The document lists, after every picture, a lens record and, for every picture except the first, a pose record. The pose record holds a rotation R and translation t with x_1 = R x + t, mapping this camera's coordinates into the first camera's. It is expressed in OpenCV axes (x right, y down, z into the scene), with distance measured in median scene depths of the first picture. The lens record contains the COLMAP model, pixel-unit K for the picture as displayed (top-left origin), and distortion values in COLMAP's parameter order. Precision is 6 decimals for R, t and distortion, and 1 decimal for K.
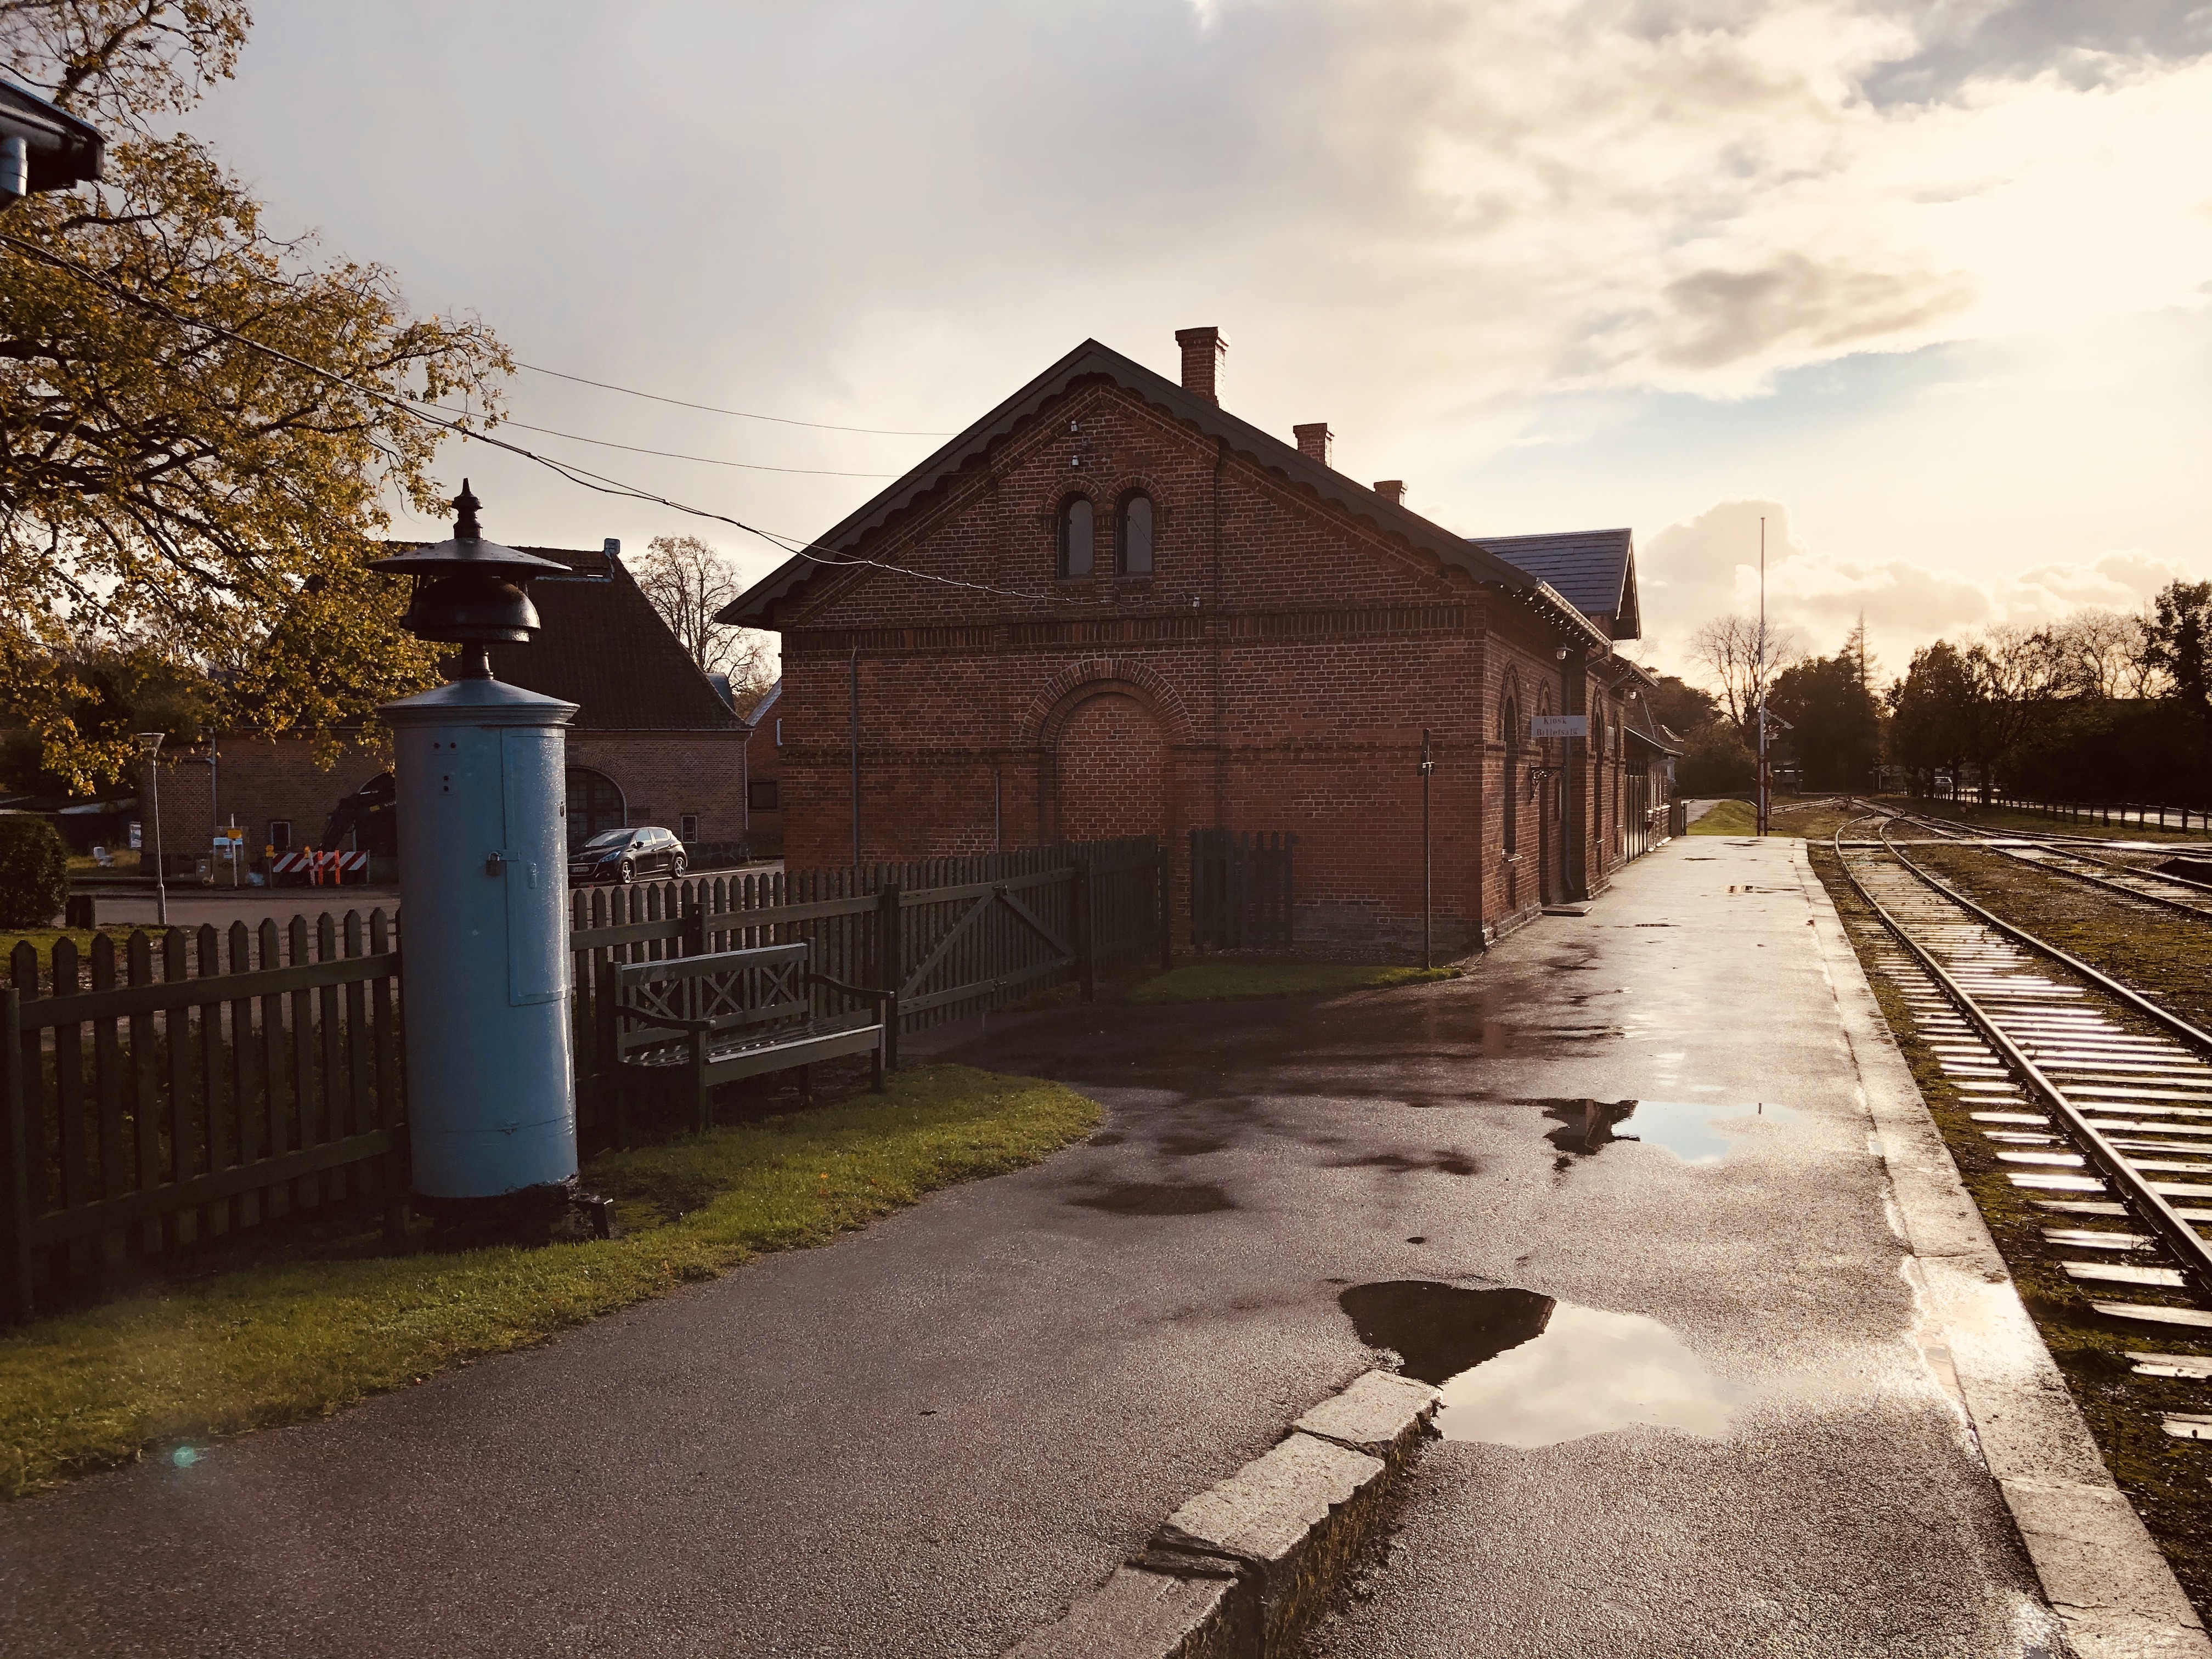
lens RADIAL K [[1834.5, 0, 1122.3], [0, 1834.5, 878.0], [0, 0, 1]] dist [0.153241, -0.232474]
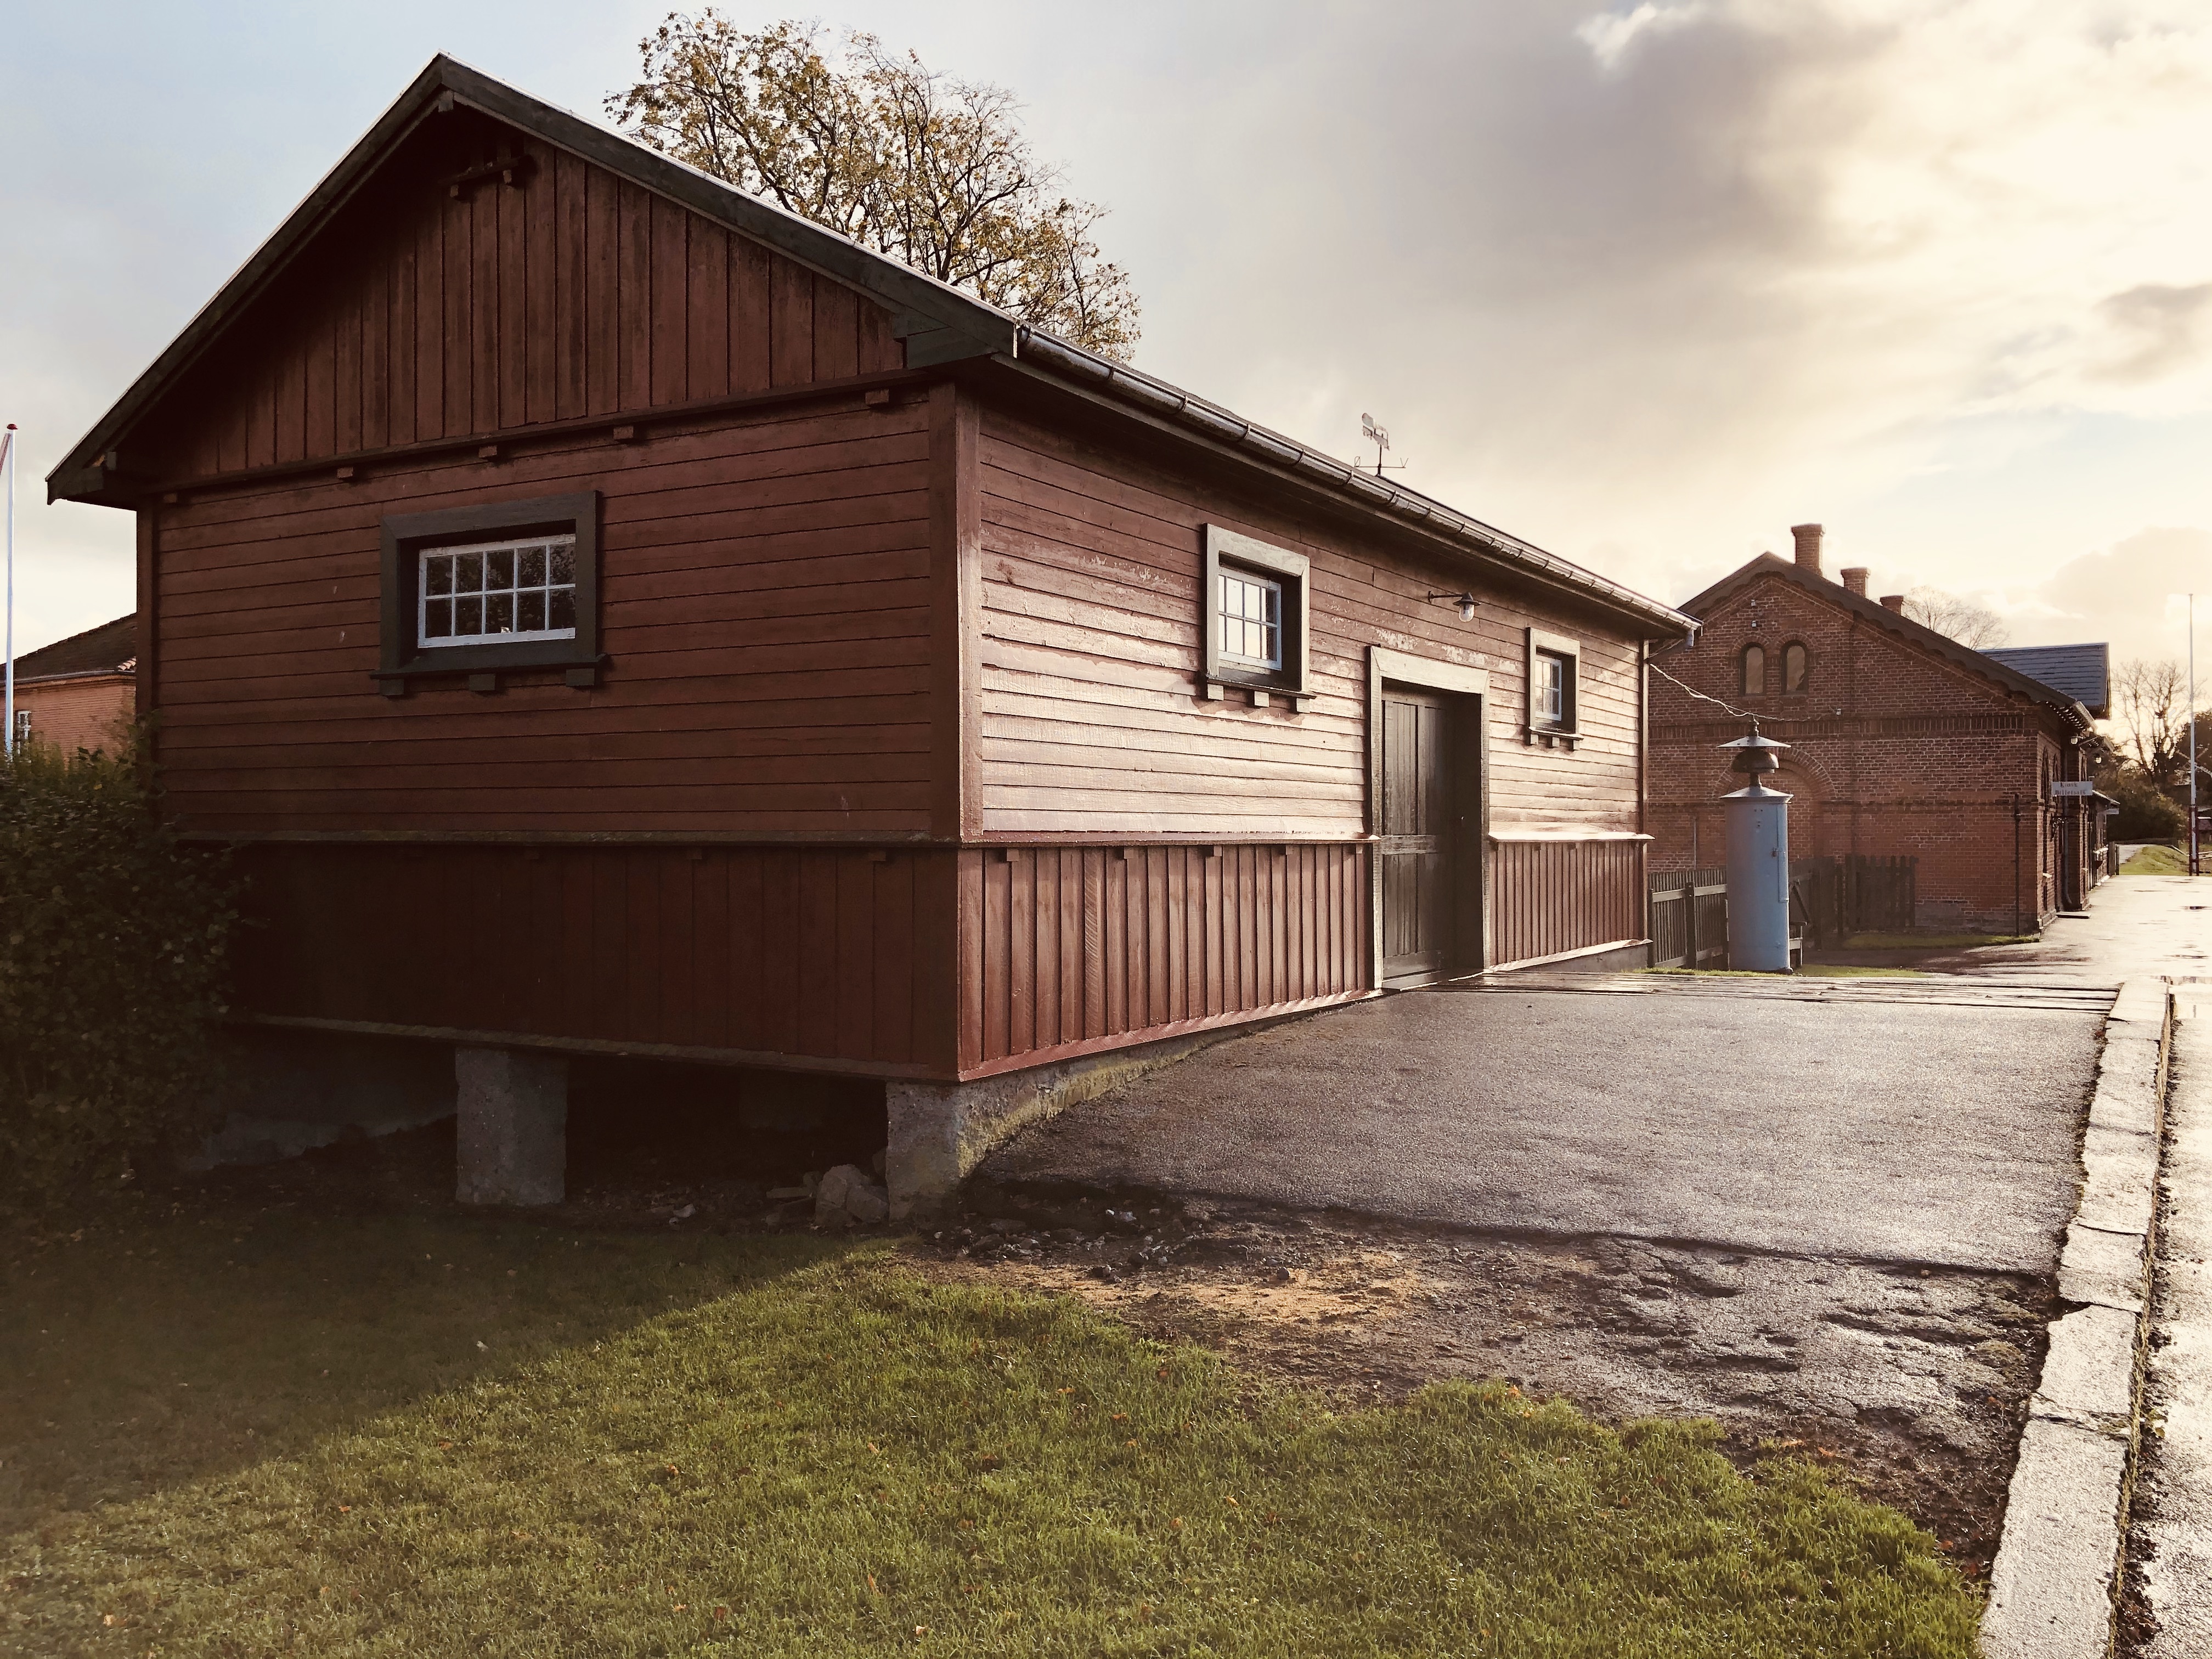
lens RADIAL K [[1859.9, 0, 1106.0], [0, 1859.9, 829.5], [0, 0, 1]] dist [-0.003880, 0.003040]
pose [[0.982579, 0.003311, -0.185814, -0.270701], [-0.012623, 0.998721, -0.048954, 0.036571], [0.185414, 0.050446, 0.981365, -0.658186]]
